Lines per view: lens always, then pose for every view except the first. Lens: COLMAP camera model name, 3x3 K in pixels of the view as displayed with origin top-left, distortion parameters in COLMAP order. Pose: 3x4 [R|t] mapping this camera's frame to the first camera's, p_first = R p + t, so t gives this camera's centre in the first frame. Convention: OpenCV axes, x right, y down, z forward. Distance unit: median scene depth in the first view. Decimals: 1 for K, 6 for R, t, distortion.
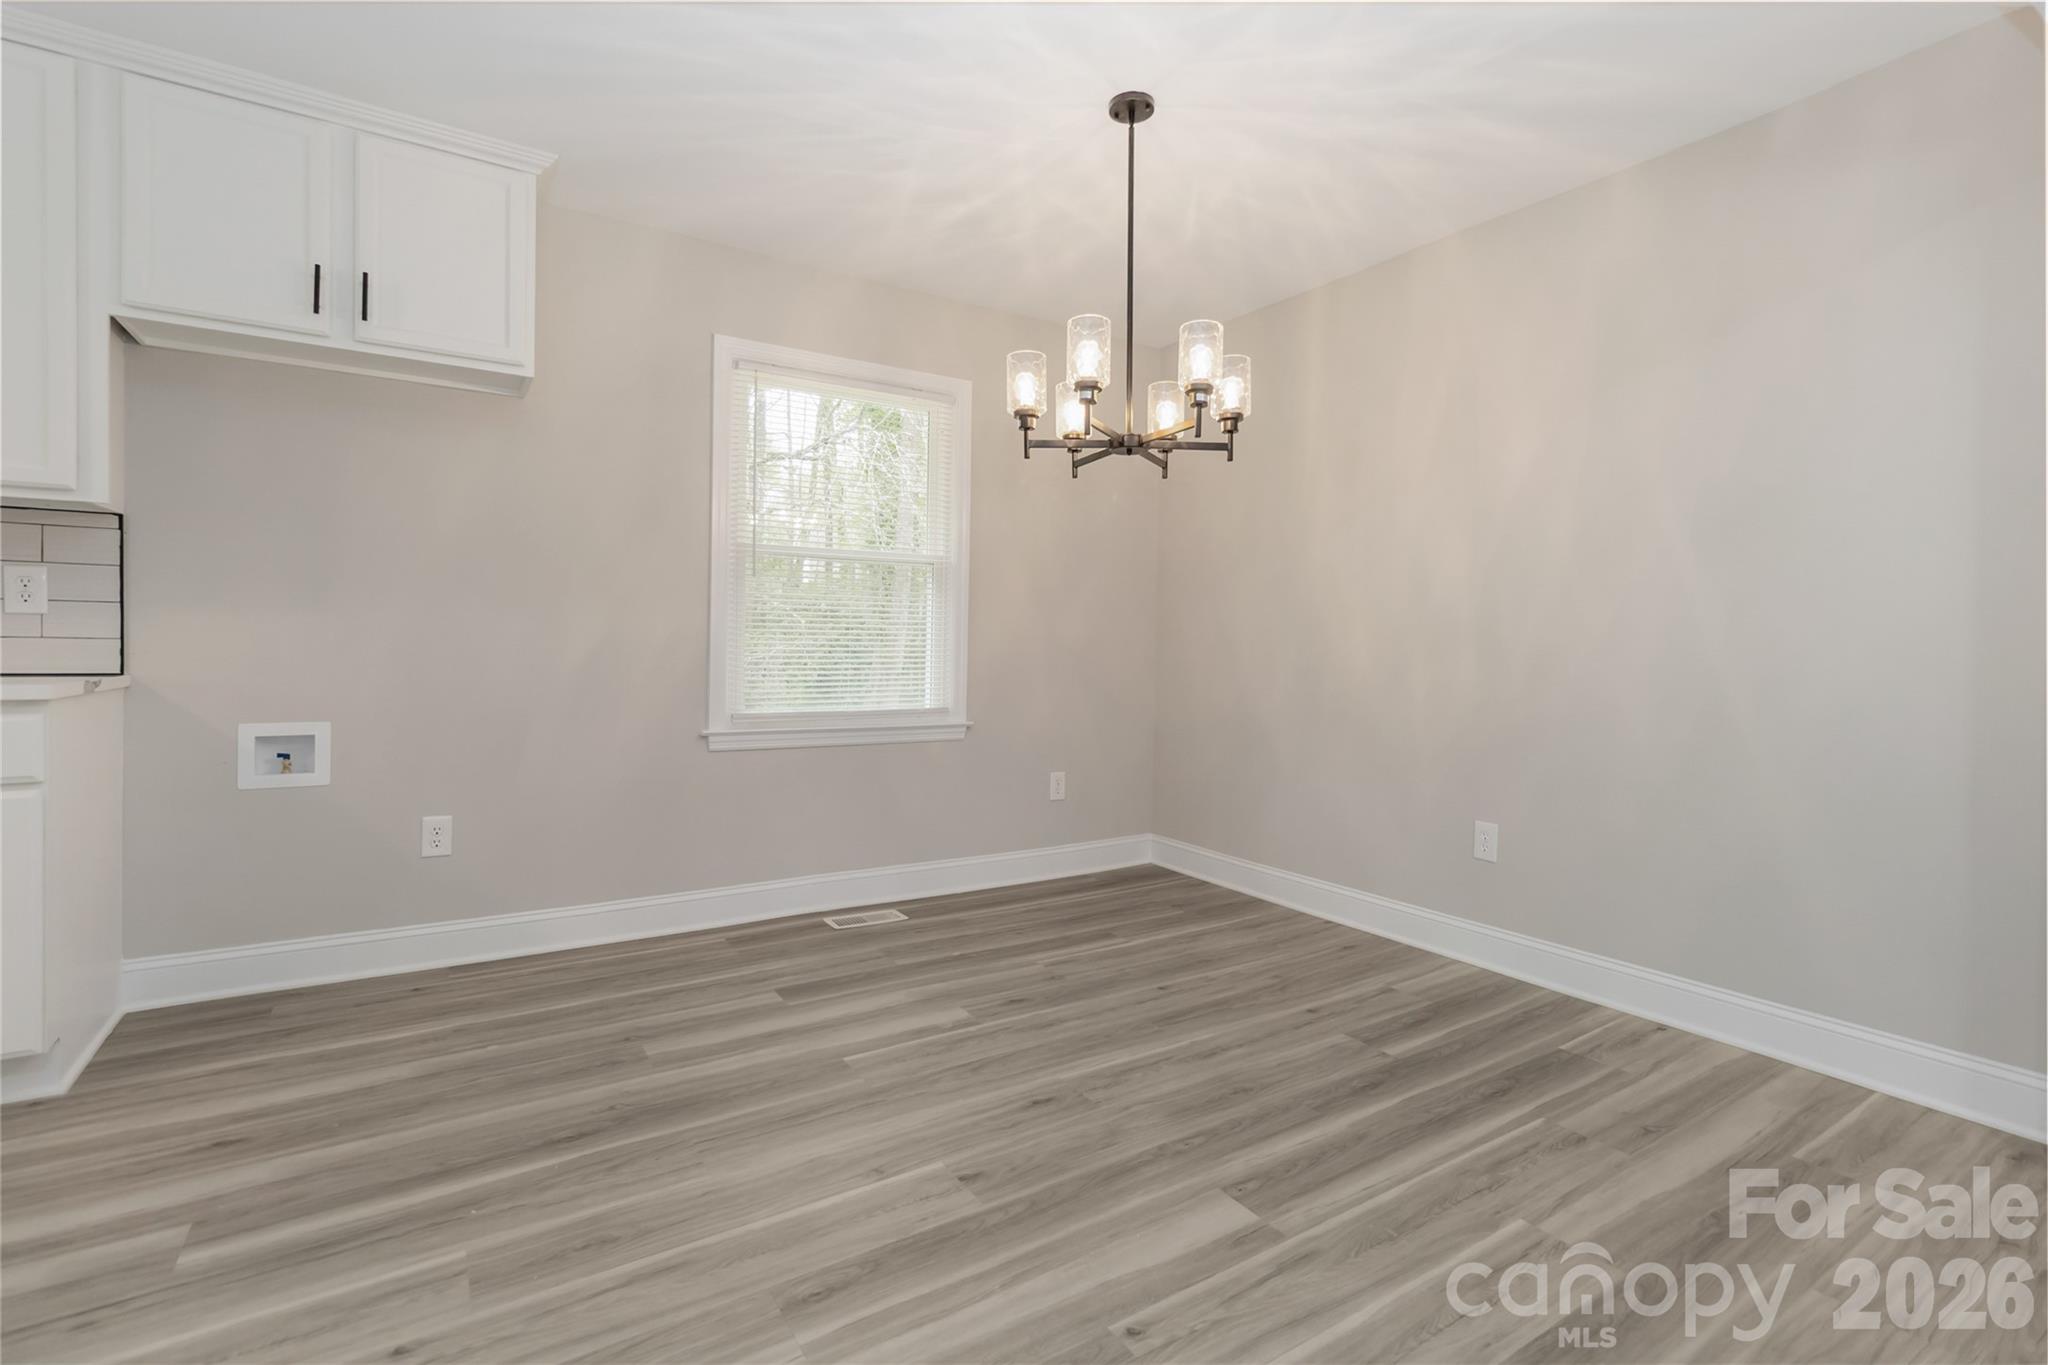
lens RADIAL K [[942.3, 0, 1016.5], [0, 942.3, 650.0], [0, 0, 1]] dist [-0.002589, -0.001196]
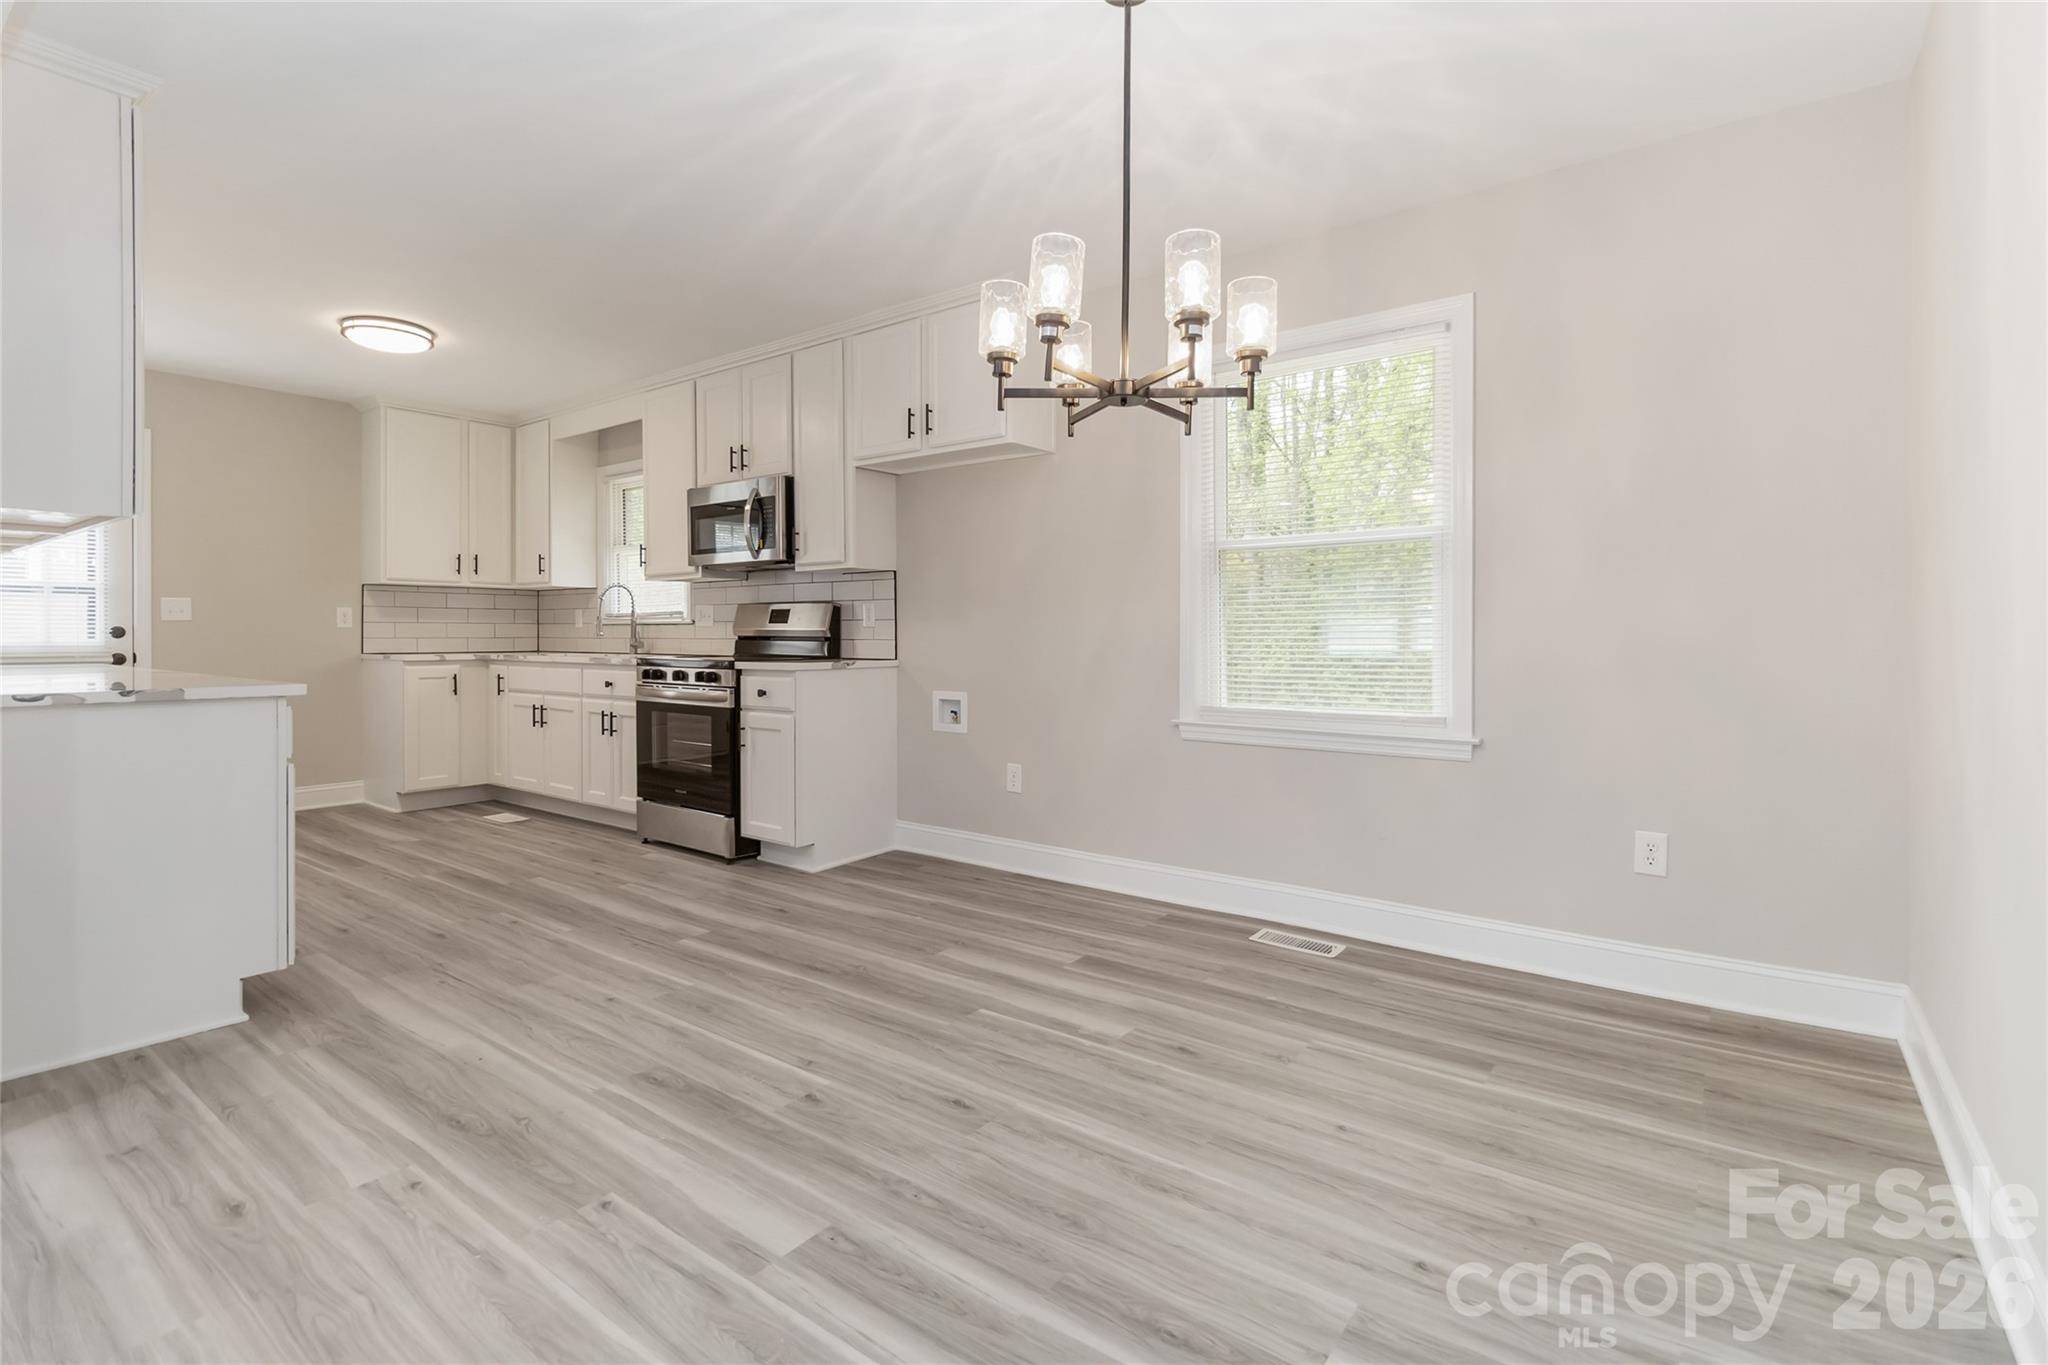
lens RADIAL K [[942.3, 0, 1037.5], [0, 942.3, 634.8], [0, 0, 1]] dist [-0.002589, -0.001196]
pose [[0.357206, -0.012701, -0.933939, 0.819073], [0.000036, 0.999908, -0.013585, 0.003309], [0.934026, 0.004819, 0.357173, 0.605240]]
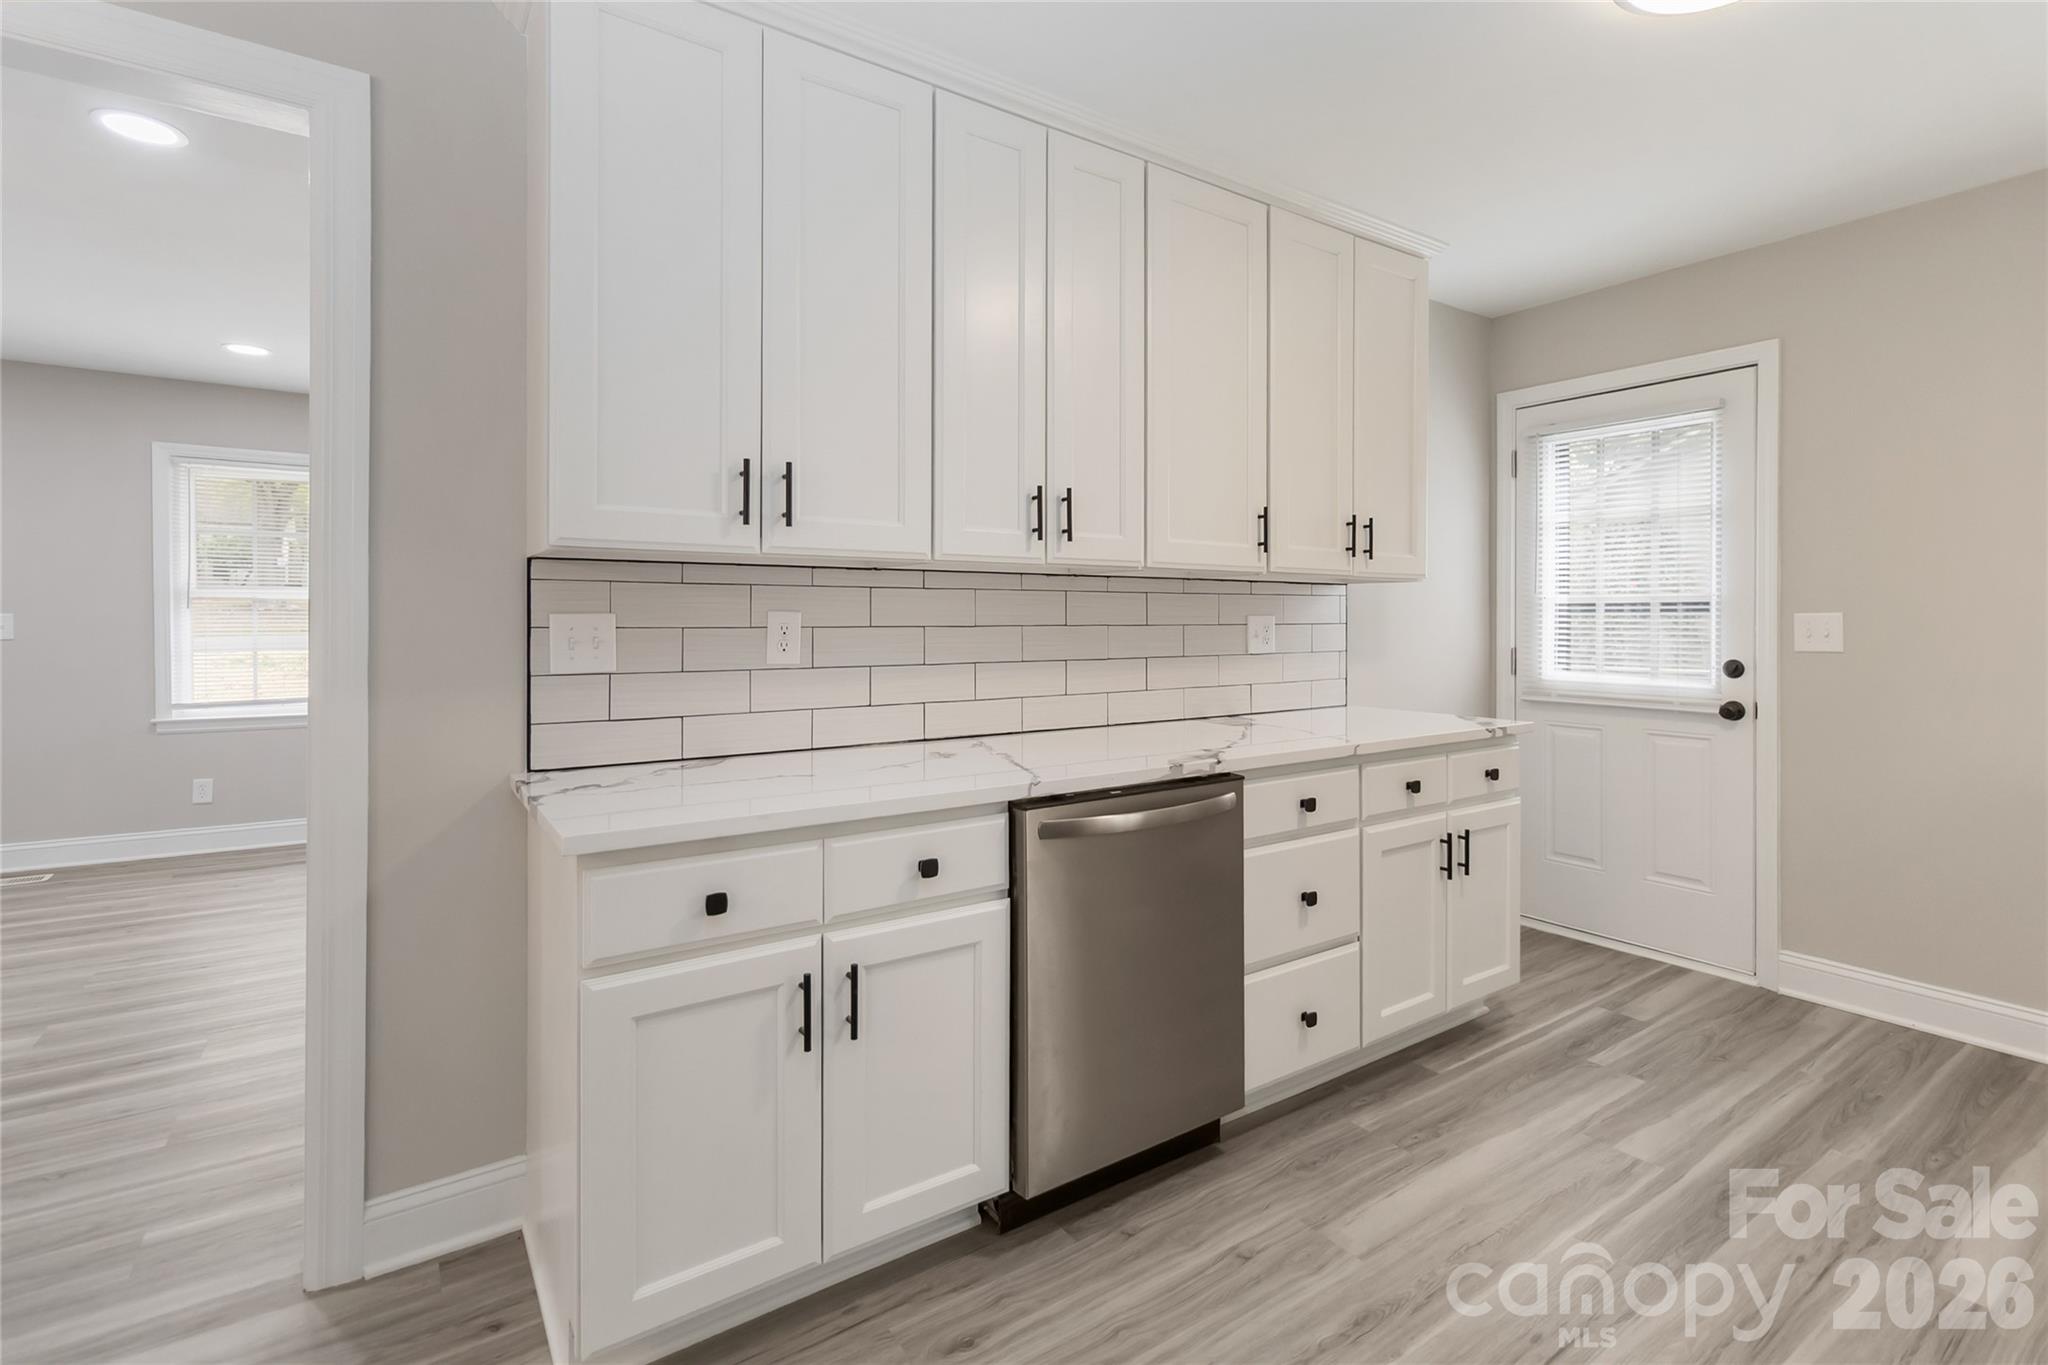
lens RADIAL K [[942.3, 0, 1029.6], [0, 942.3, 628.7], [0, 0, 1]] dist [-0.002589, -0.001196]
pose [[-0.999723, -0.013730, -0.019101, -0.692423], [-0.013976, 0.999821, 0.012778, -0.083461], [0.018922, 0.013042, -0.999736, 0.756742]]
